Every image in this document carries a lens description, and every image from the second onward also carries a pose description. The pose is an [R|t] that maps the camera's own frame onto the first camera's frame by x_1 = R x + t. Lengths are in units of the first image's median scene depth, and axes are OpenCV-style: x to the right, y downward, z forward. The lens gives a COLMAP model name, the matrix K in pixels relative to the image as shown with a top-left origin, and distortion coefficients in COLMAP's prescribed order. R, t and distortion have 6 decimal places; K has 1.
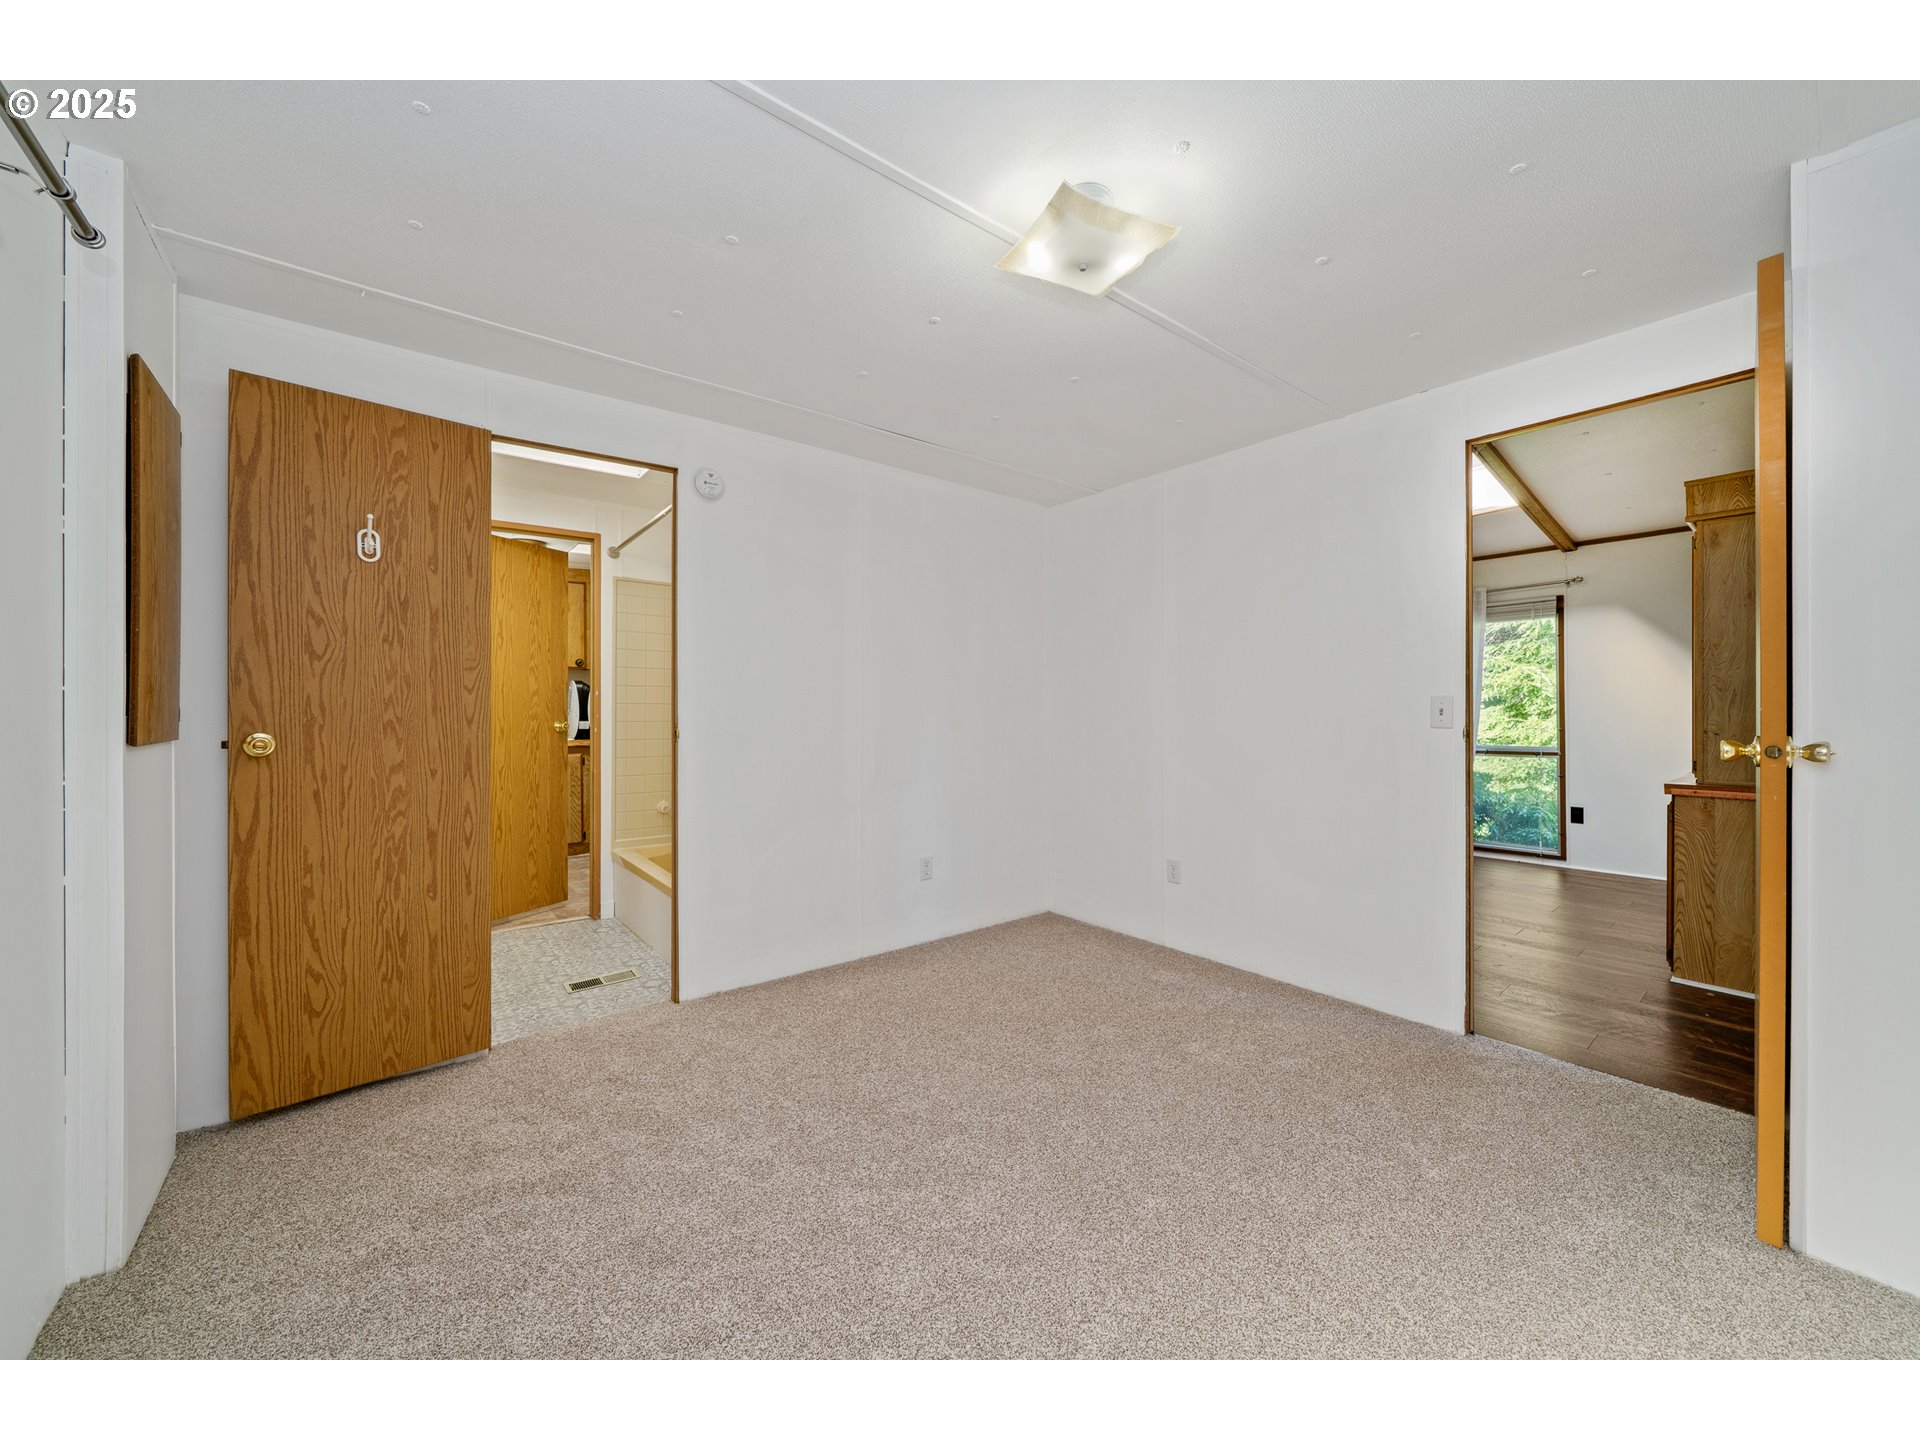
lens RADIAL K [[716.3, 0, 960.5], [0, 716.3, 705.4], [0, 0, 1]] dist [-0.002400, -0.000174]
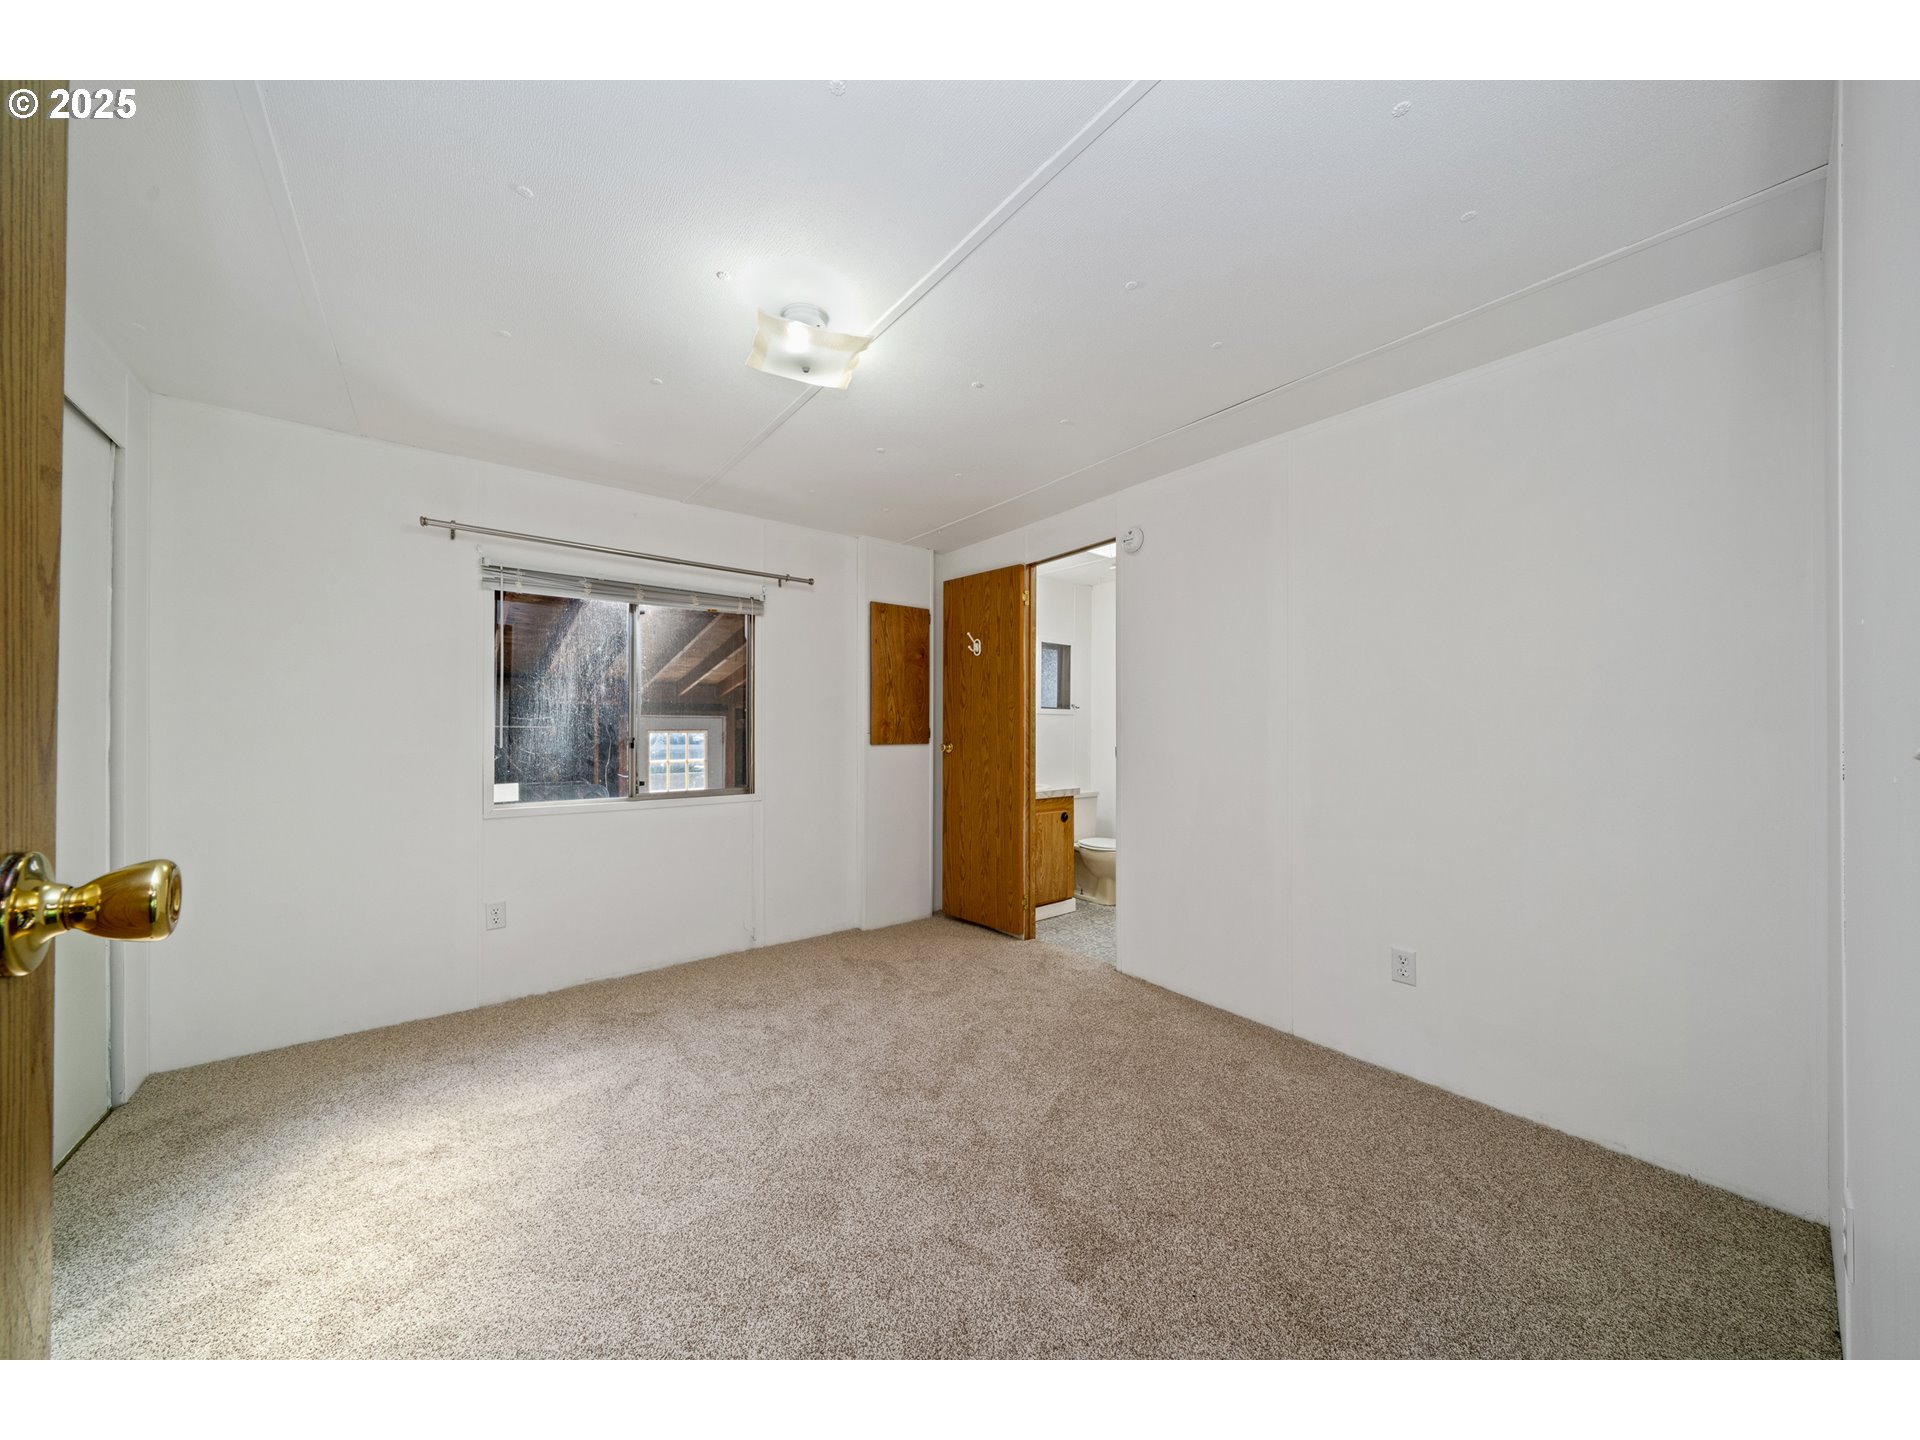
lens RADIAL K [[651.6, 0, 959.3], [0, 651.6, 729.8], [0, 0, 1]] dist [-0.009756, -0.000073]
pose [[-0.010724, -0.006539, -0.999921, 0.923547], [-0.003253, 0.999974, -0.006504, 0.012801], [0.999937, 0.003183, -0.010745, 0.943393]]
